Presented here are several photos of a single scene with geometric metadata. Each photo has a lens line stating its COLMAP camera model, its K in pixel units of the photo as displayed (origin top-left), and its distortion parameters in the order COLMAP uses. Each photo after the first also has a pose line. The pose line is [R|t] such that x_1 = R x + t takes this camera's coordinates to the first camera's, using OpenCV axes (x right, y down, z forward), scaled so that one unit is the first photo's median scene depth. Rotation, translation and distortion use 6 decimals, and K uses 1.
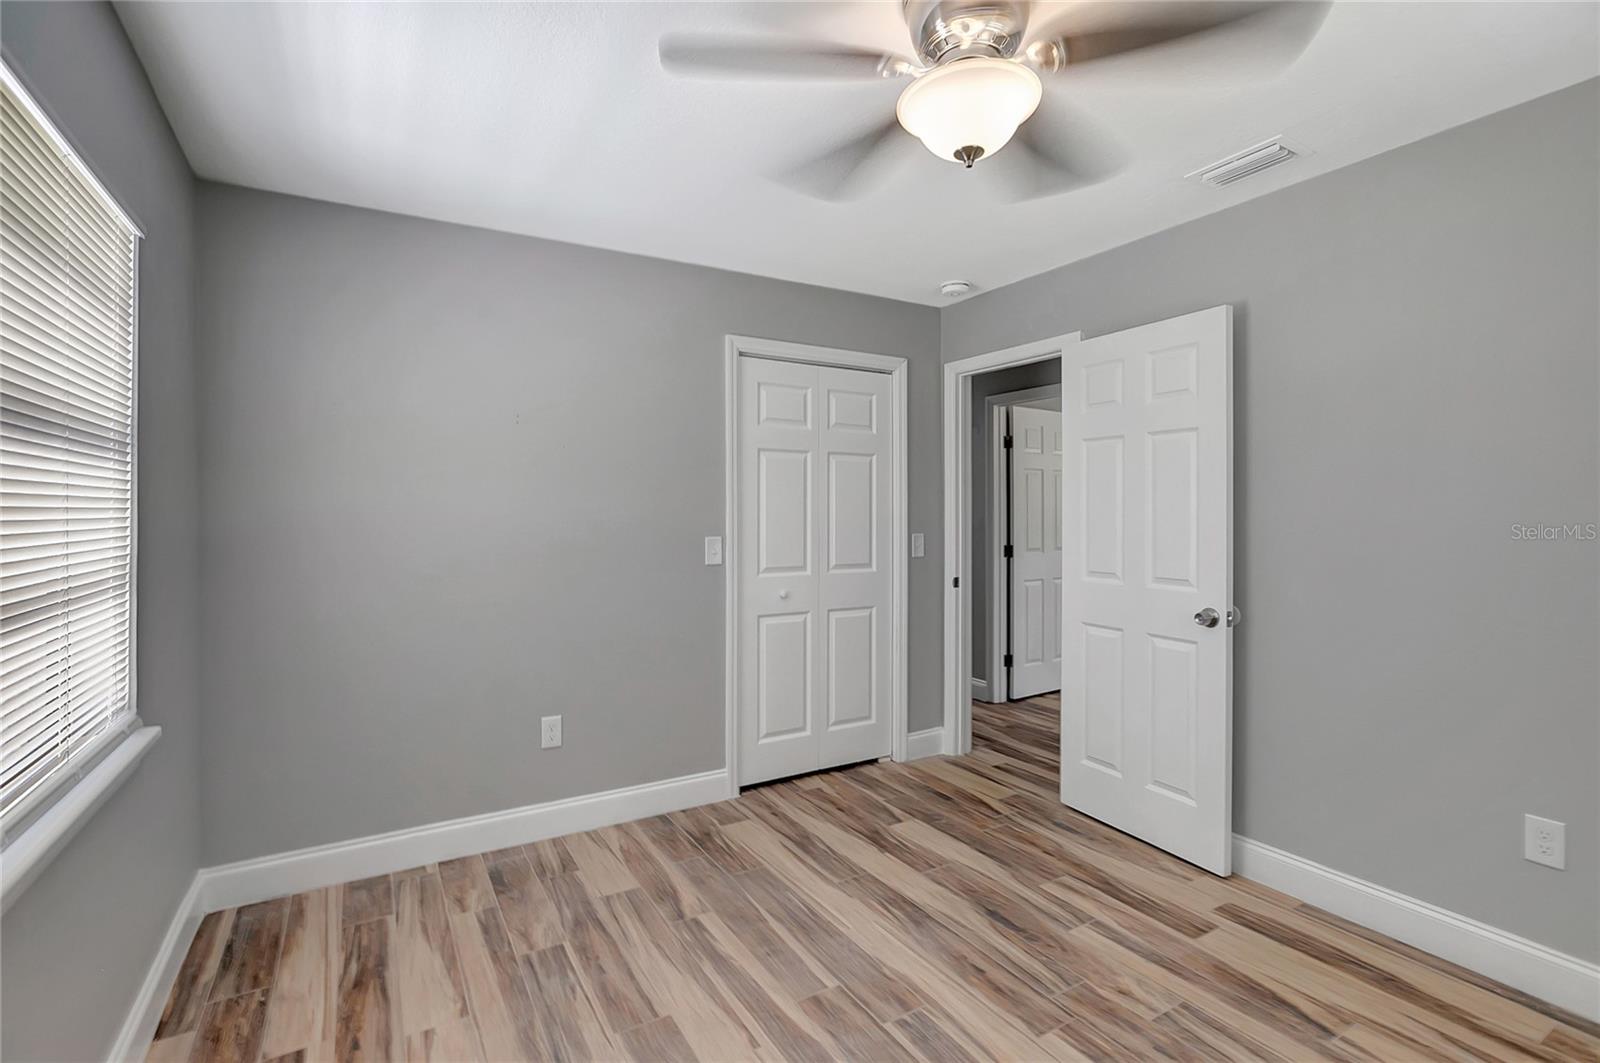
lens RADIAL K [[725.1, 0, 797.7], [0, 725.1, 512.1], [0, 0, 1]] dist [-0.000121, 0.000102]
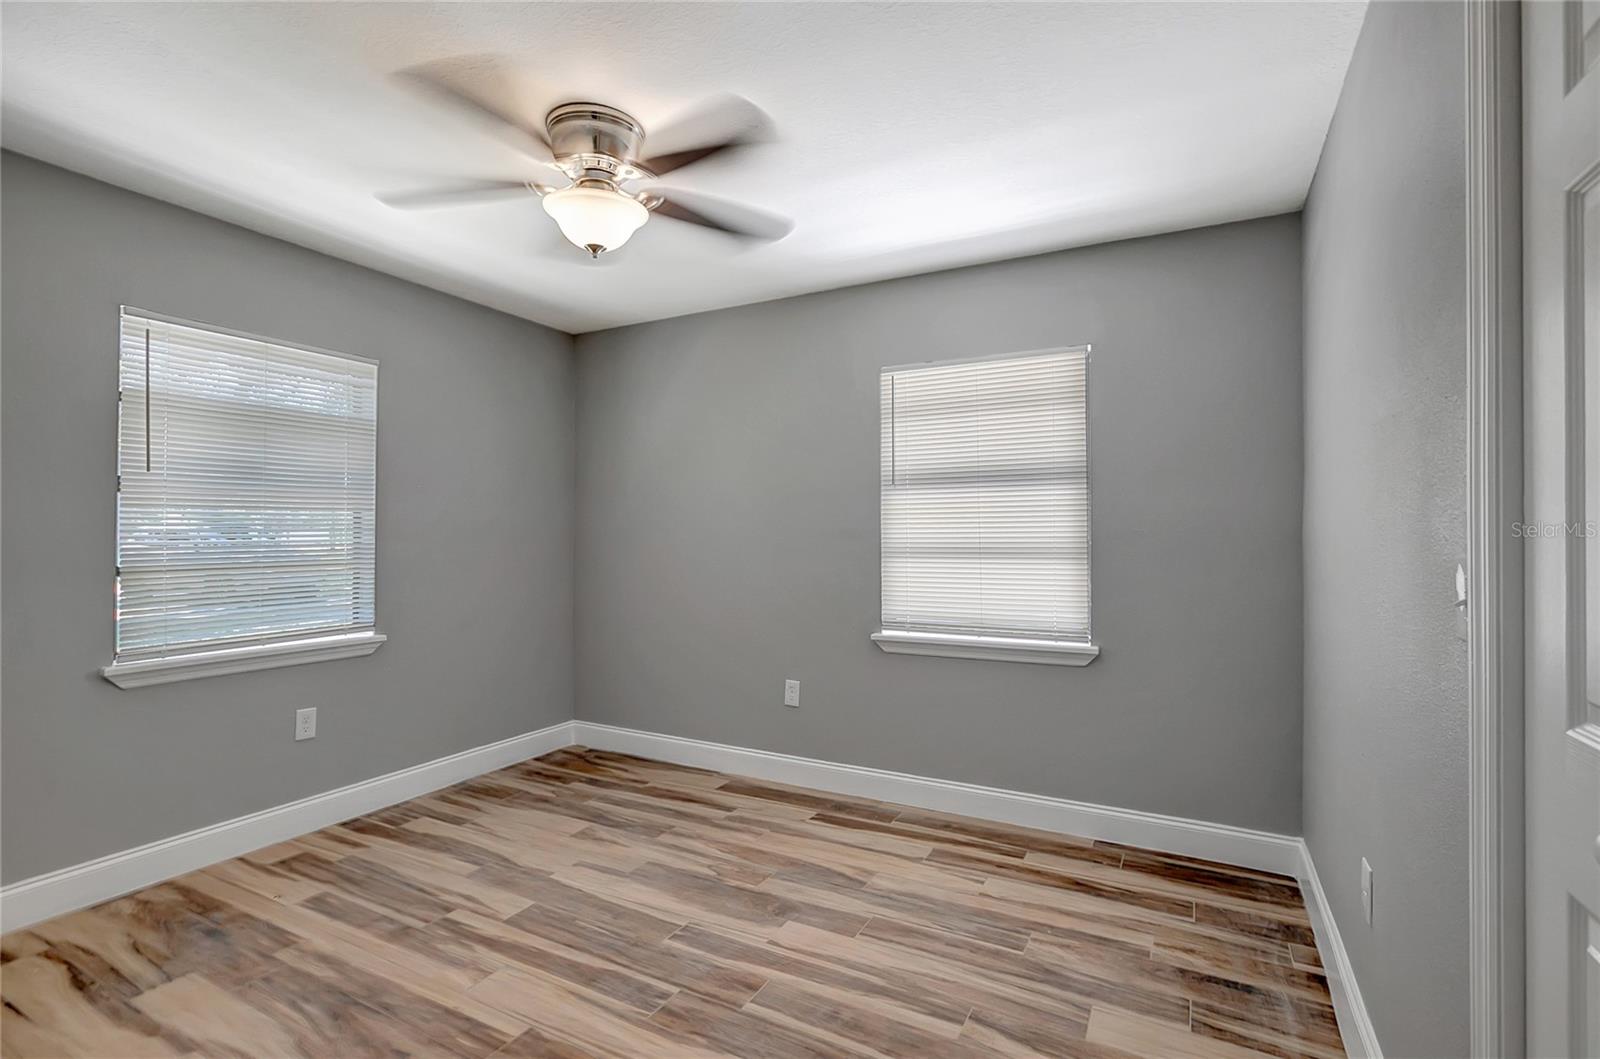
lens RADIAL K [[757.3, 0, 800.0], [0, 757.3, 529.5], [0, 0, 1]] dist [-0.009506, 0.000446]
pose [[-0.854087, -0.002932, -0.520121, 0.449003], [0.001360, 0.999968, -0.007870, 0.035387], [0.520128, -0.007429, -0.854056, 1.679393]]
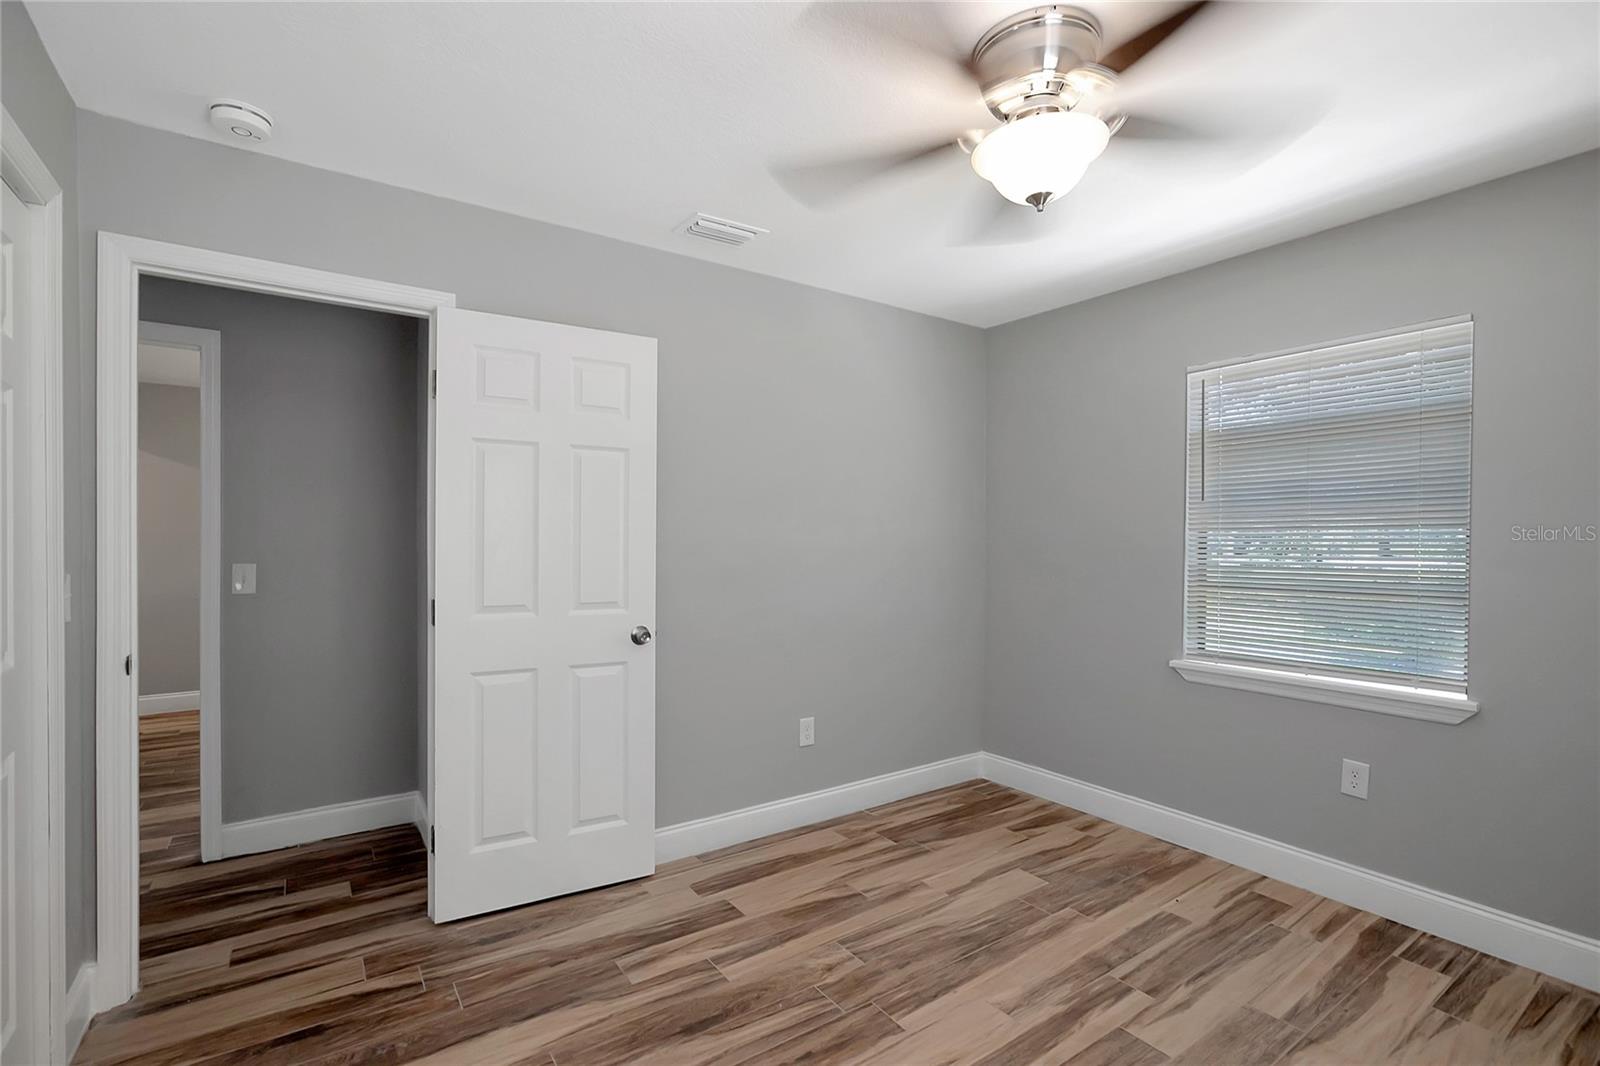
lens RADIAL K [[732.7, 0, 794.6], [0, 732.7, 544.4], [0, 0, 1]] dist [-0.010414, 0.001076]
pose [[-0.054808, -0.009902, 0.998448, -0.572879], [-0.005188, 0.999940, 0.009632, 0.005508], [-0.998483, -0.004652, -0.054856, 0.981805]]
